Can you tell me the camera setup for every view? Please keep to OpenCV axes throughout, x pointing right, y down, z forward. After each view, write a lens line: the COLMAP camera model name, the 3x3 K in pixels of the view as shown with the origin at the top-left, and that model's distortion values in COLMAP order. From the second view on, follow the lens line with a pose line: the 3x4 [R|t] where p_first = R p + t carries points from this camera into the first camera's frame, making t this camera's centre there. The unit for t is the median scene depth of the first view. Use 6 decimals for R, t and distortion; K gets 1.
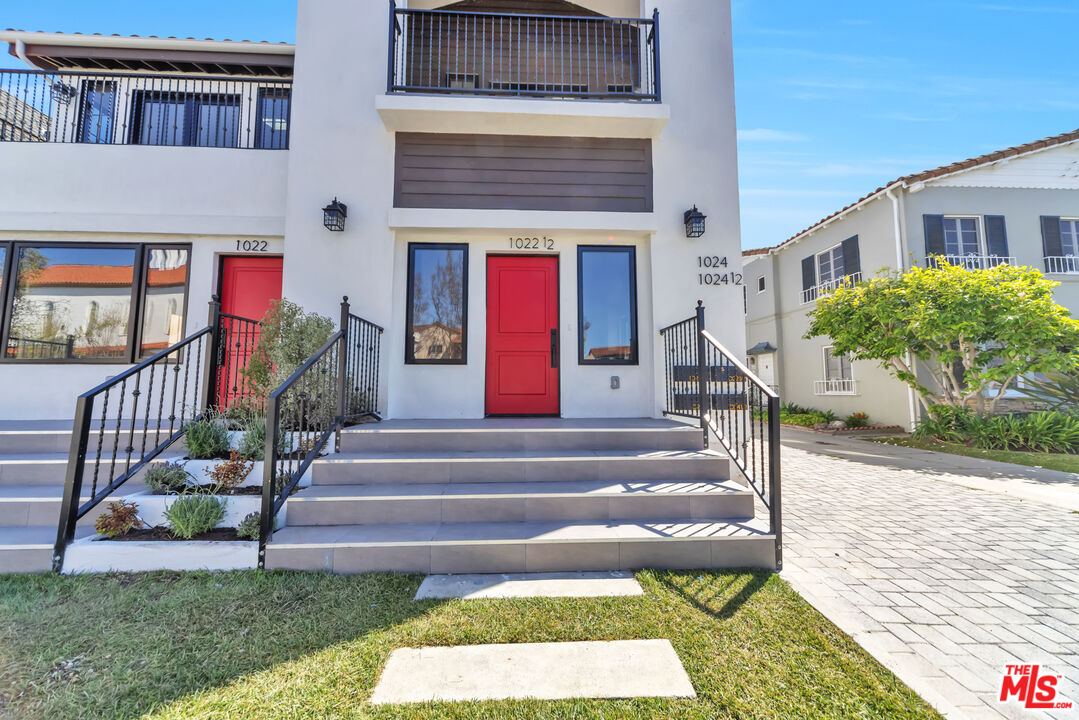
lens RADIAL K [[365.3, 0, 541.4], [0, 365.3, 366.3], [0, 0, 1]] dist [0.002583, 0.000018]
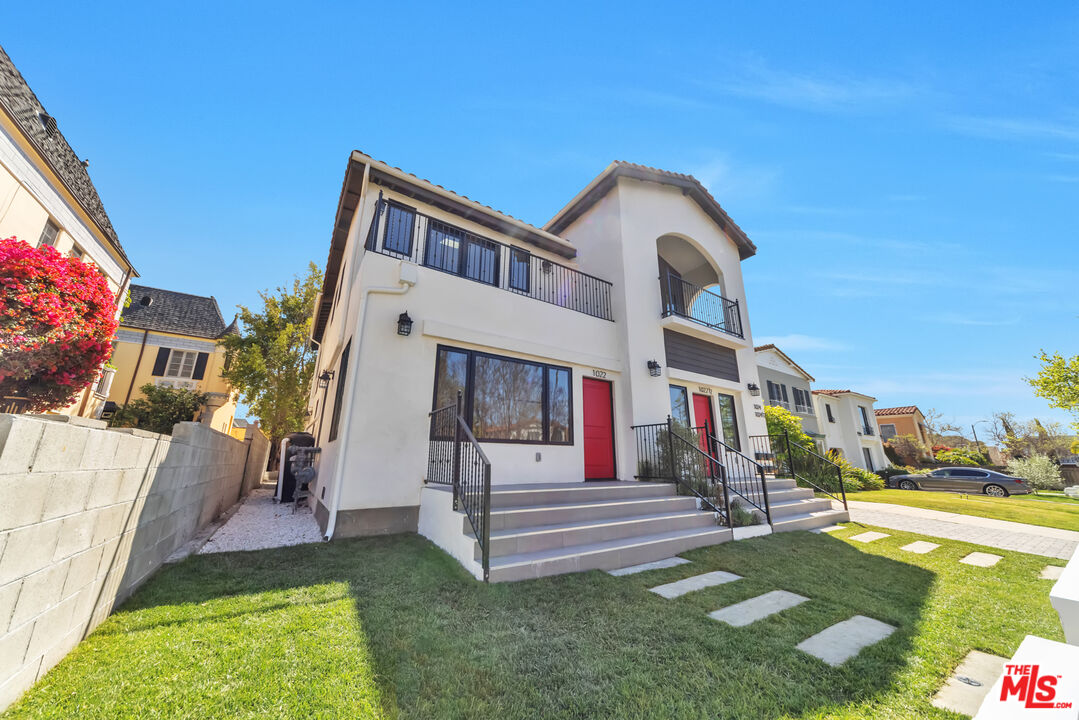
lens RADIAL K [[365.3, 0, 533.2], [0, 365.3, 361.7], [0, 0, 1]] dist [0.002583, 0.000018]
pose [[0.860516, 0.143801, 0.488705, -1.887392], [-0.049478, 0.978389, -0.200768, -0.032826], [-0.507015, 0.148584, 0.849034, -0.283557]]
